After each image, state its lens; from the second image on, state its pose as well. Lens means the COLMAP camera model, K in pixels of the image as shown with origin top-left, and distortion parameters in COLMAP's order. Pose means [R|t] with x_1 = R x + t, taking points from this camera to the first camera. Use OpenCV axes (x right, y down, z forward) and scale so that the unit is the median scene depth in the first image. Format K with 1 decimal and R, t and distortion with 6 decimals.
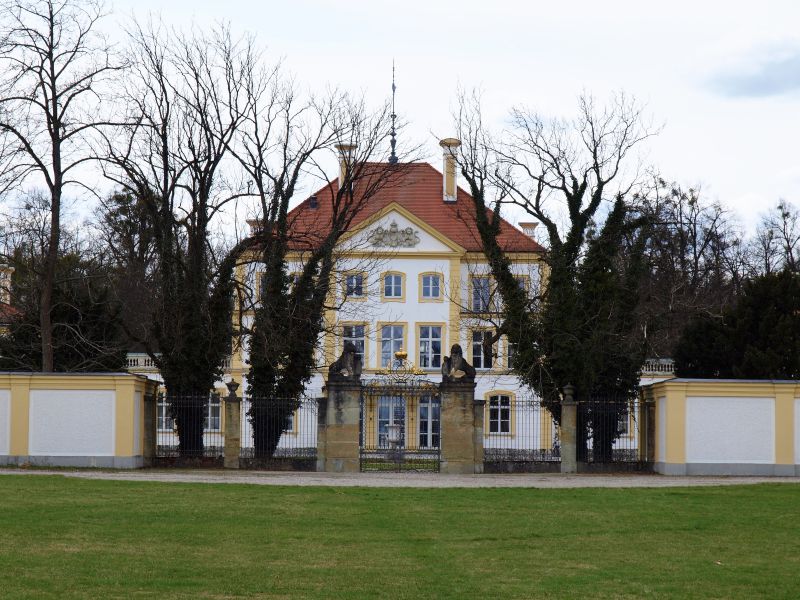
lens RADIAL K [[3250.6, 0, 392.4], [0, 3250.6, 298.3], [0, 0, 1]] dist [0.401572, 0.000000]
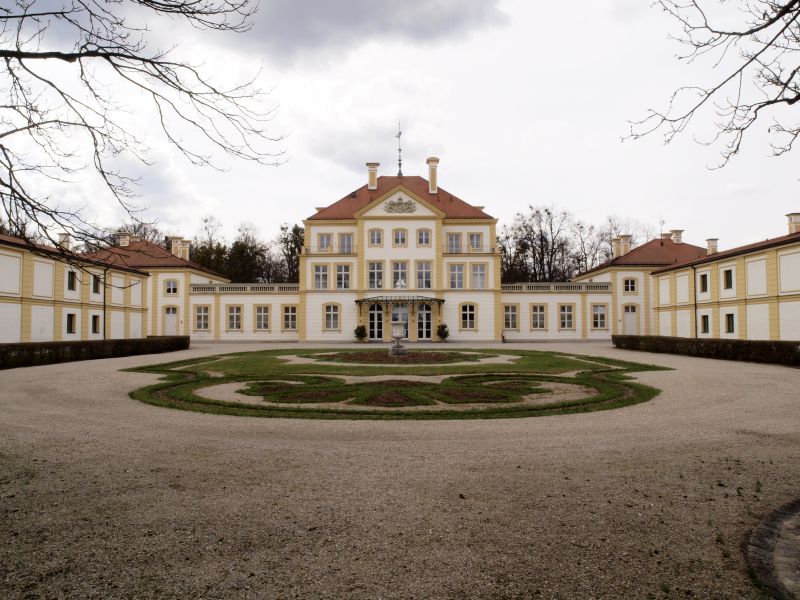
lens RADIAL K [[703.7, 0, 402.7], [0, 703.7, 284.7], [0, 0, 1]] dist [-0.043153, -0.003596]
pose [[0.999927, -0.011749, -0.002778, 0.002281], [0.011687, 0.999702, -0.021429, 0.026828], [0.003029, 0.021395, 0.999767, 0.655704]]
